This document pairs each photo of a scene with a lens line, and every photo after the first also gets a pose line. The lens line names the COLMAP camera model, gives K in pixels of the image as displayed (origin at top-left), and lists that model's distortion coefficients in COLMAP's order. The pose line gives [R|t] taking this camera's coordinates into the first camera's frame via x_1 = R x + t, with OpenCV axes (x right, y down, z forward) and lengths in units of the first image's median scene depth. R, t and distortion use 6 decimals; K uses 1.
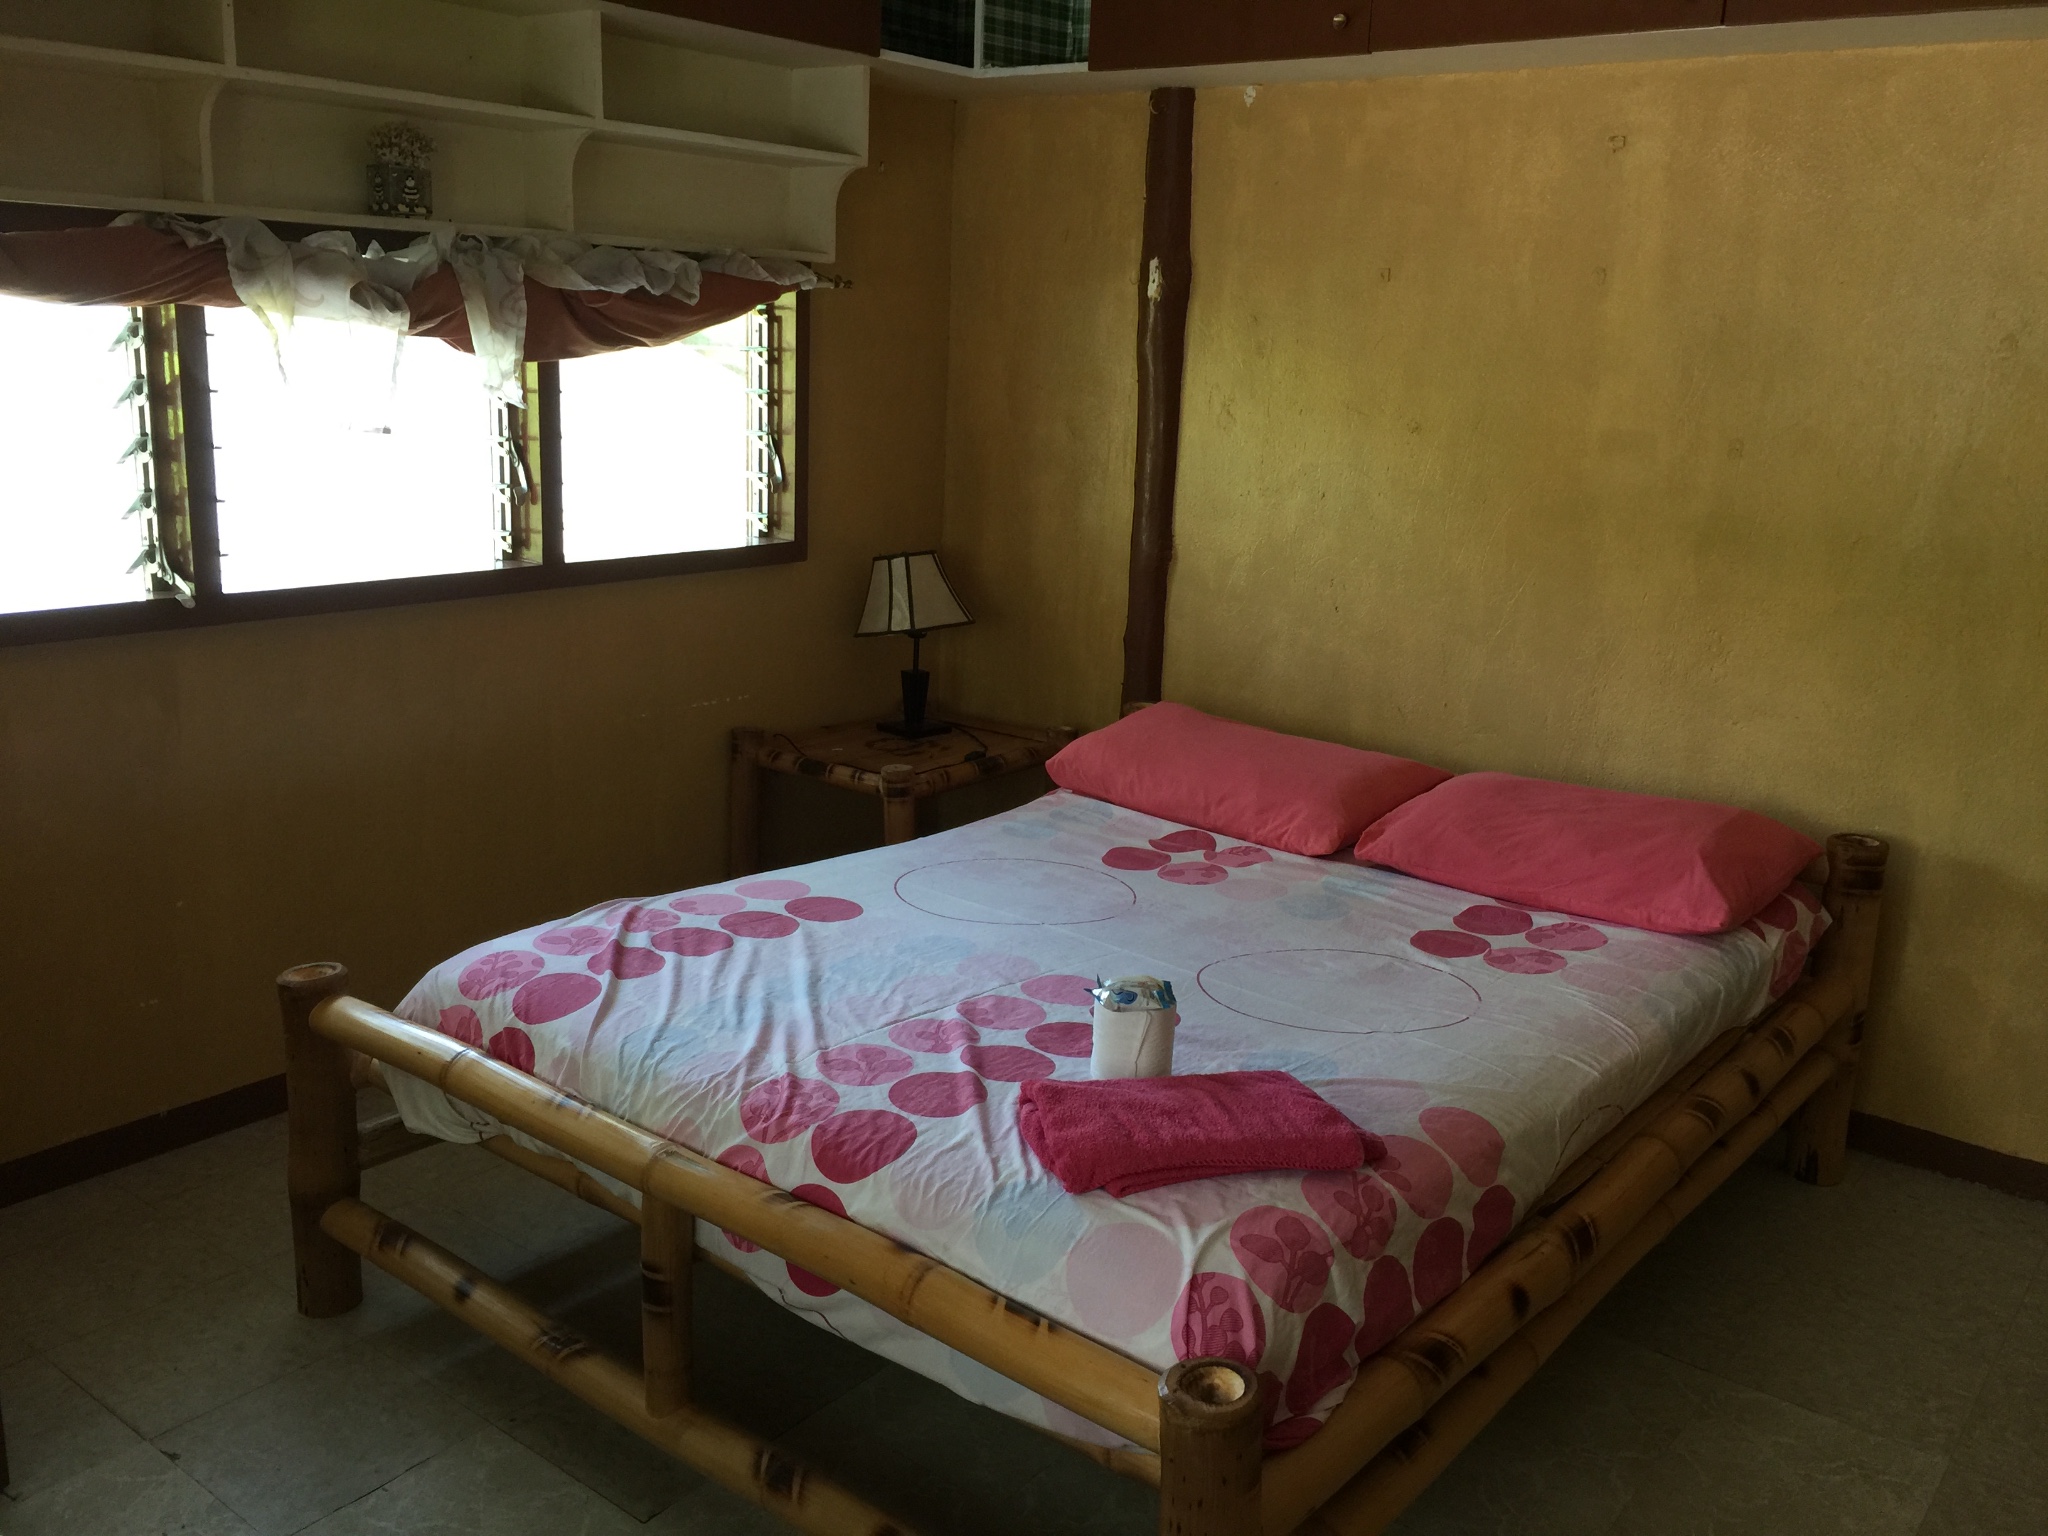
lens RADIAL K [[1764.1, 0, 1024.0], [0, 1764.1, 730.9], [0, 0, 1]] dist [0.074756, -0.102185]
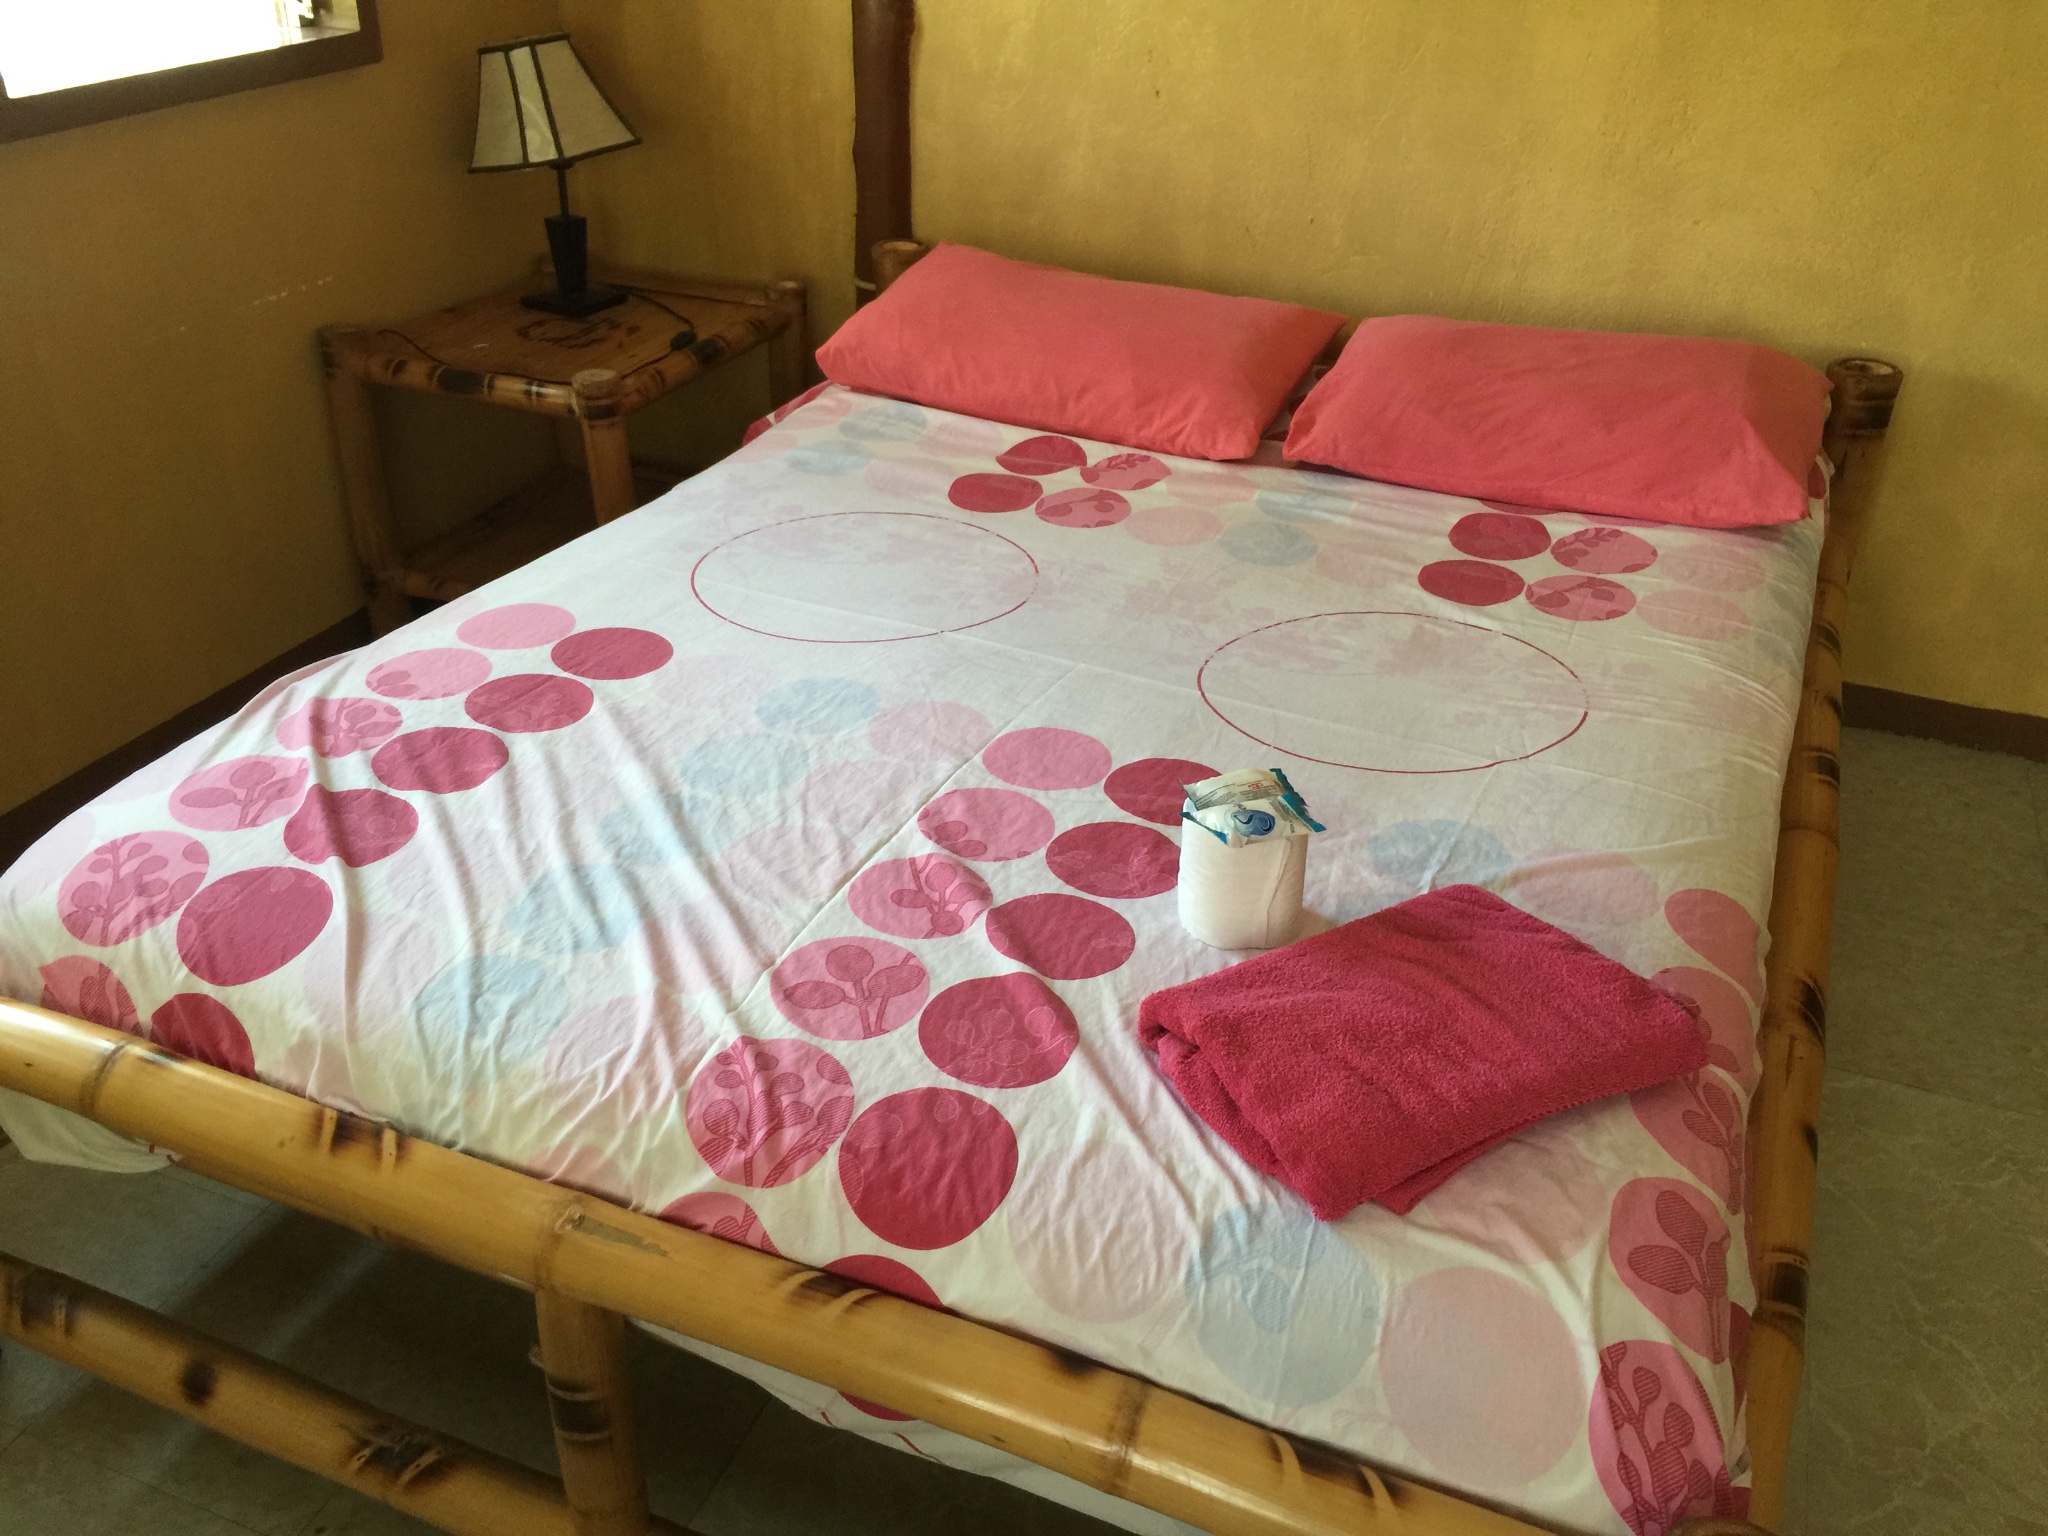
lens RADIAL K [[1764.1, 0, 1024.0], [0, 1764.1, 730.9], [0, 0, 1]] dist [0.074756, -0.102185]
pose [[0.958981, -0.149397, 0.240906, -0.149529], [0.072424, 0.950770, 0.301316, -0.068052], [-0.274062, -0.271509, 0.922590, 0.396751]]
